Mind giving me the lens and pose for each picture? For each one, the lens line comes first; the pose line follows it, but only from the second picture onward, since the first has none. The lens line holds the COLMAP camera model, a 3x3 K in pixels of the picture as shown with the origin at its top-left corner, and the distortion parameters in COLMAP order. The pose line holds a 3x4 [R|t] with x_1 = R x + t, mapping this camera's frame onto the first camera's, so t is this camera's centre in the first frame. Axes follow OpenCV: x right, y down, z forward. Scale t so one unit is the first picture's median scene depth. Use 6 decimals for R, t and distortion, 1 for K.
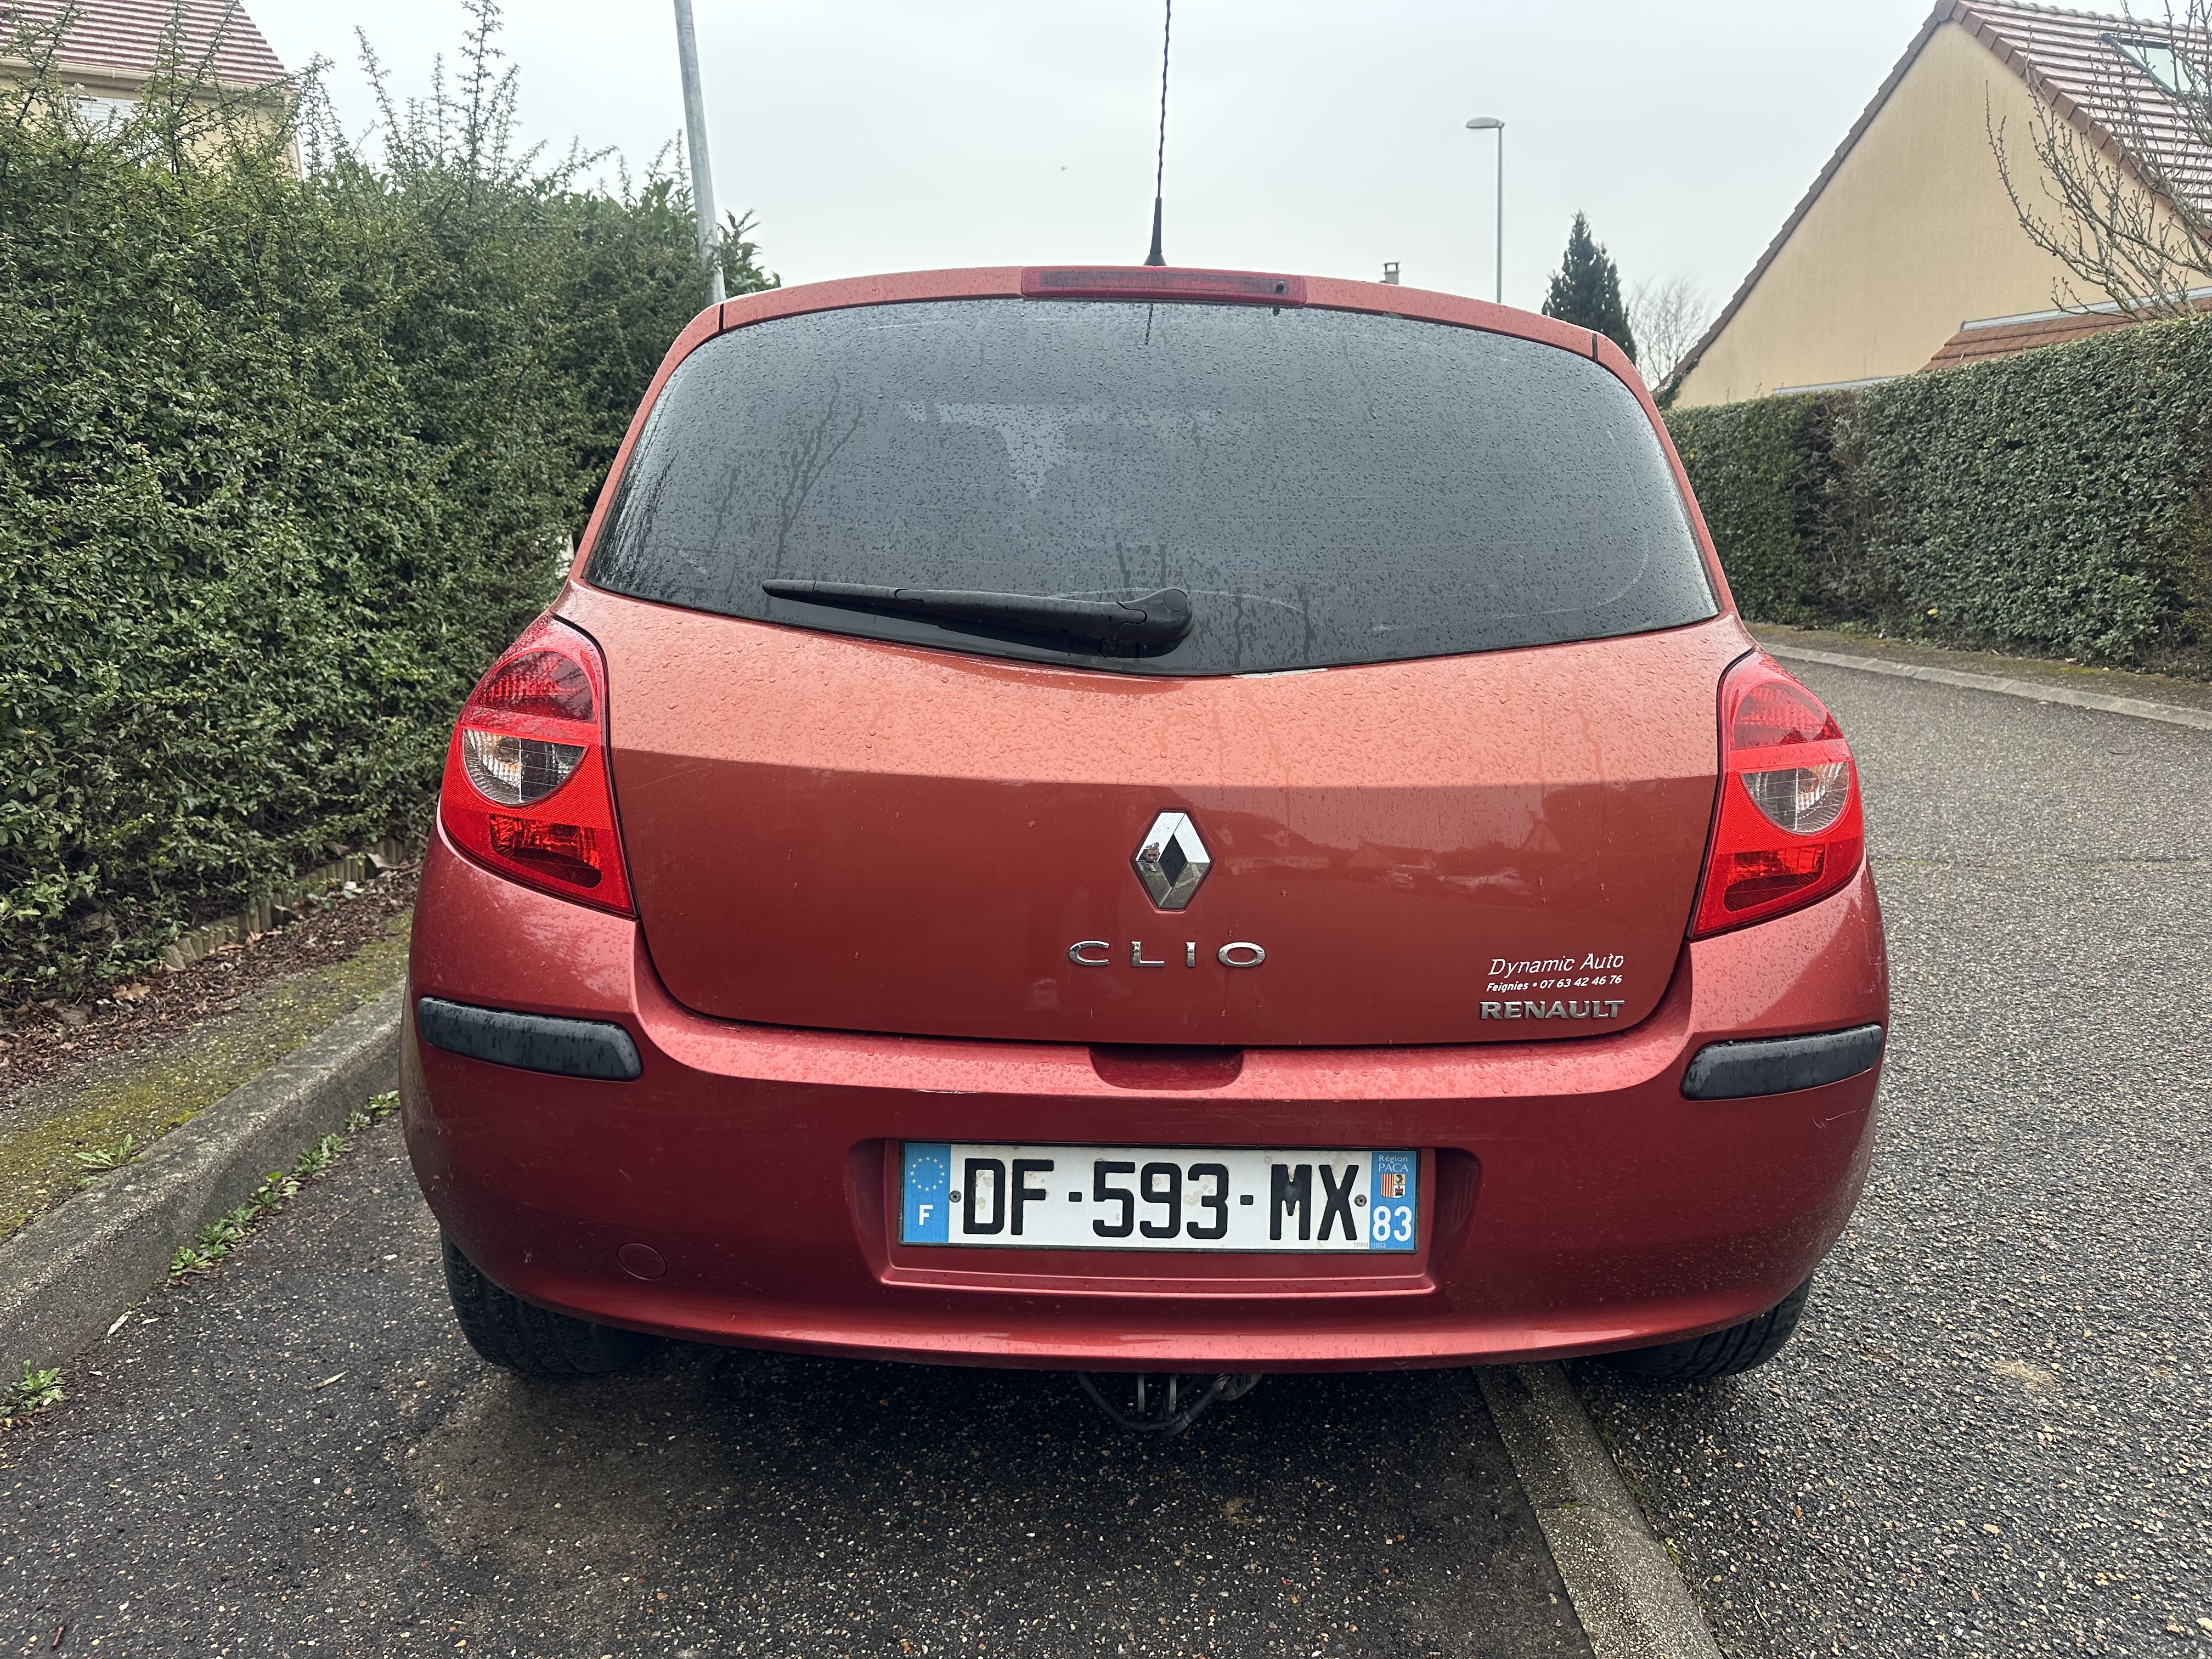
lens RADIAL K [[1555.5, 0, 1106.0], [0, 1555.5, 829.5], [0, 0, 1]] dist [0.086881, -0.074329]
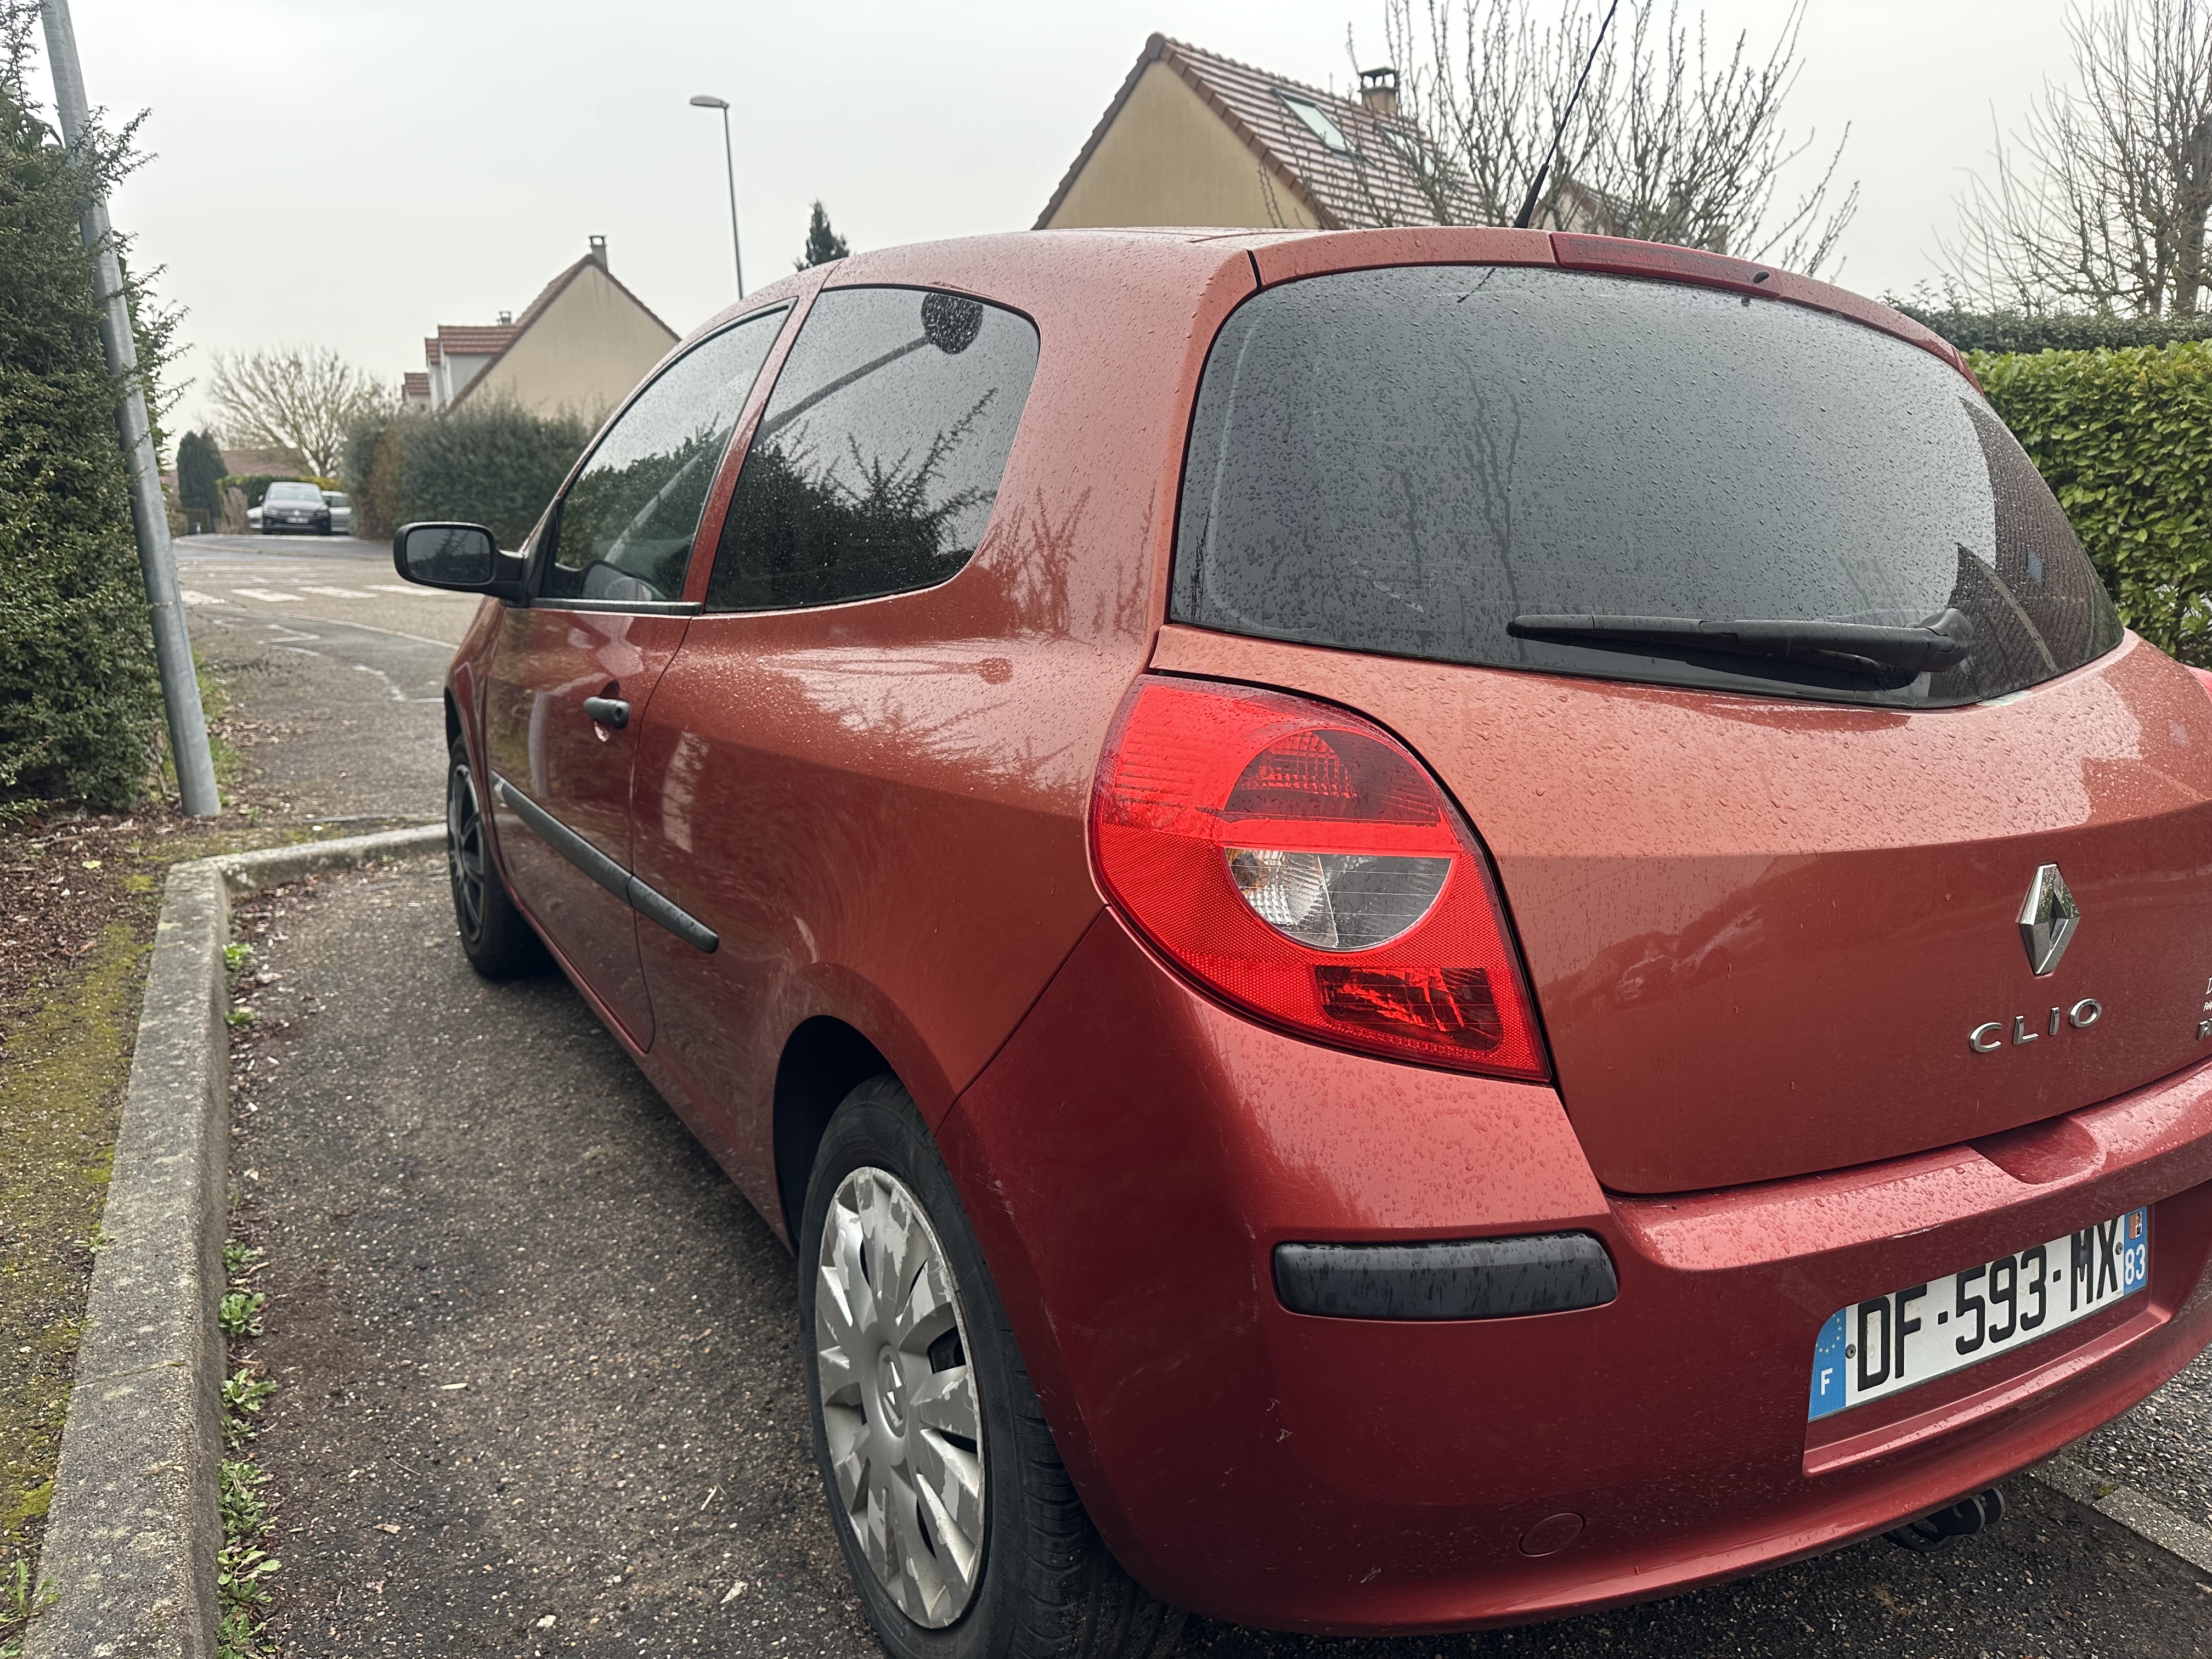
lens RADIAL K [[1623.8, 0, 1106.0], [0, 1623.8, 829.5], [0, 0, 1]] dist [-0.000208, -0.029352]
pose [[0.881571, -0.095331, 0.462326, -0.812395], [0.094924, 0.995190, 0.024204, -0.099185], [-0.462409, 0.022548, 0.886380, 0.412050]]
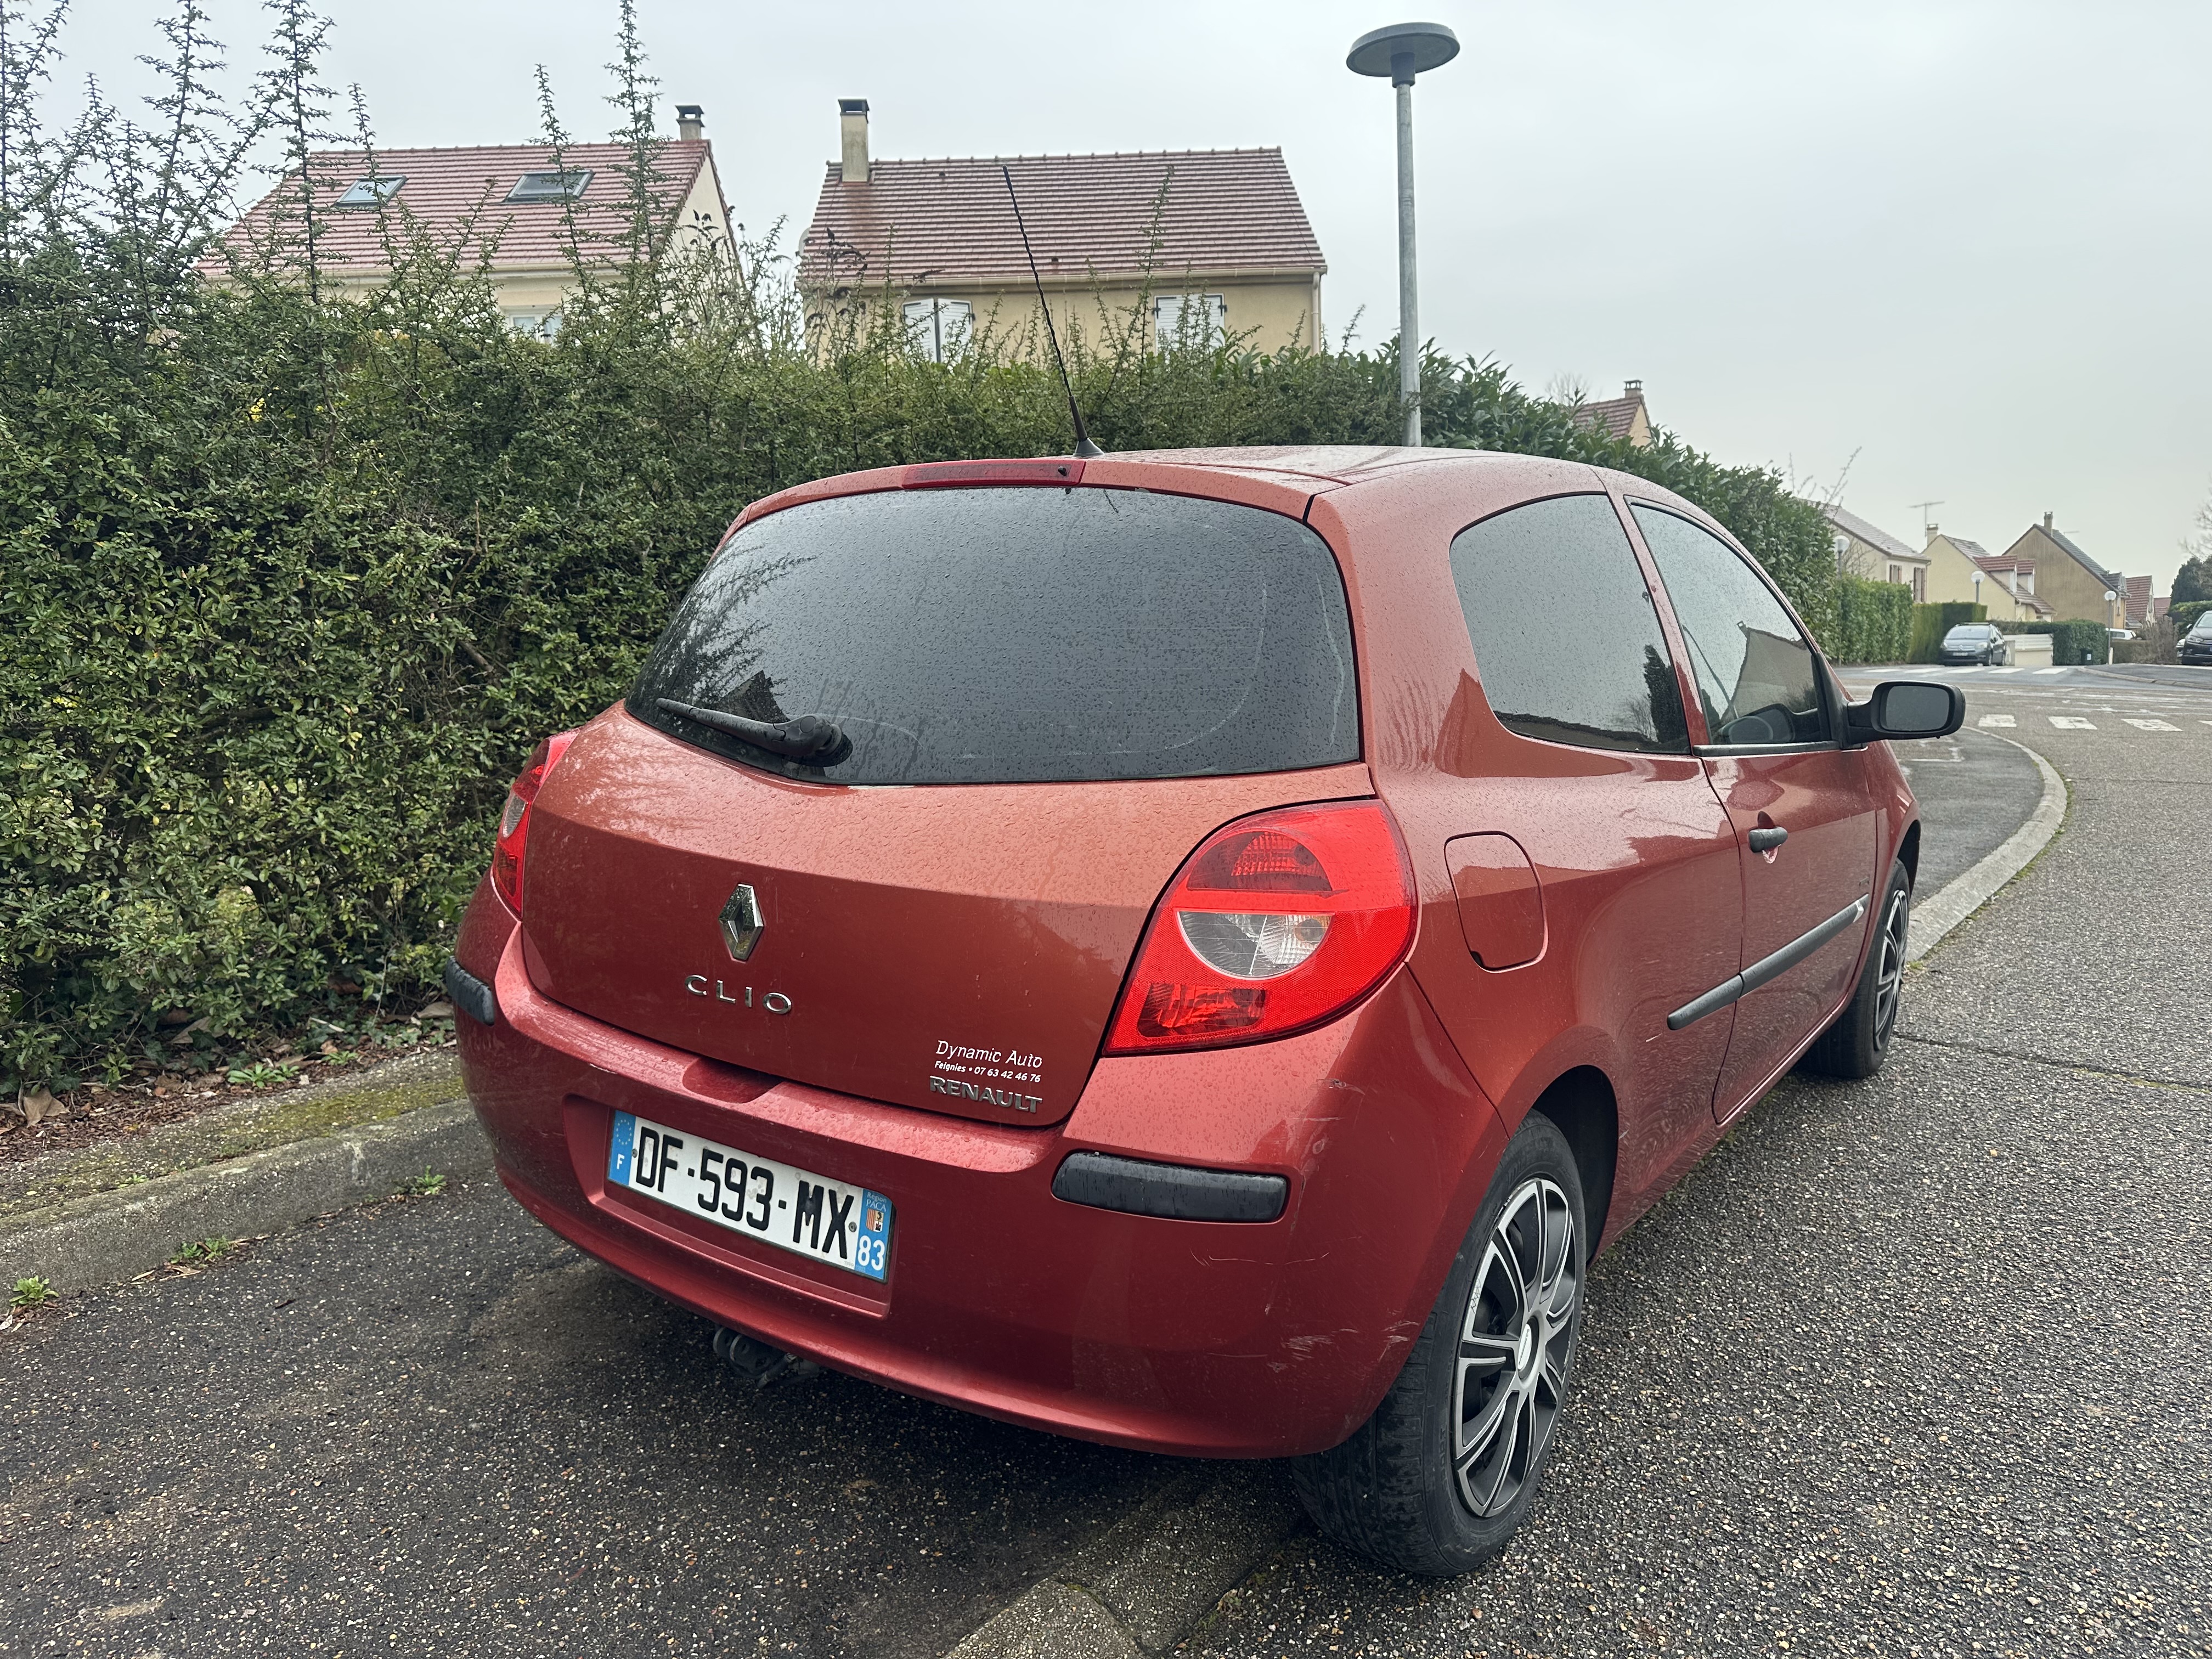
lens RADIAL K [[1677.6, 0, 1106.1], [0, 1677.6, 771.0], [0, 0, 1]] dist [-0.001533, -0.004032]
pose [[0.788875, 0.062290, -0.611389, 1.083720], [-0.129975, 0.989256, -0.066919, -0.047822], [0.600652, 0.132256, 0.788496, 0.058704]]
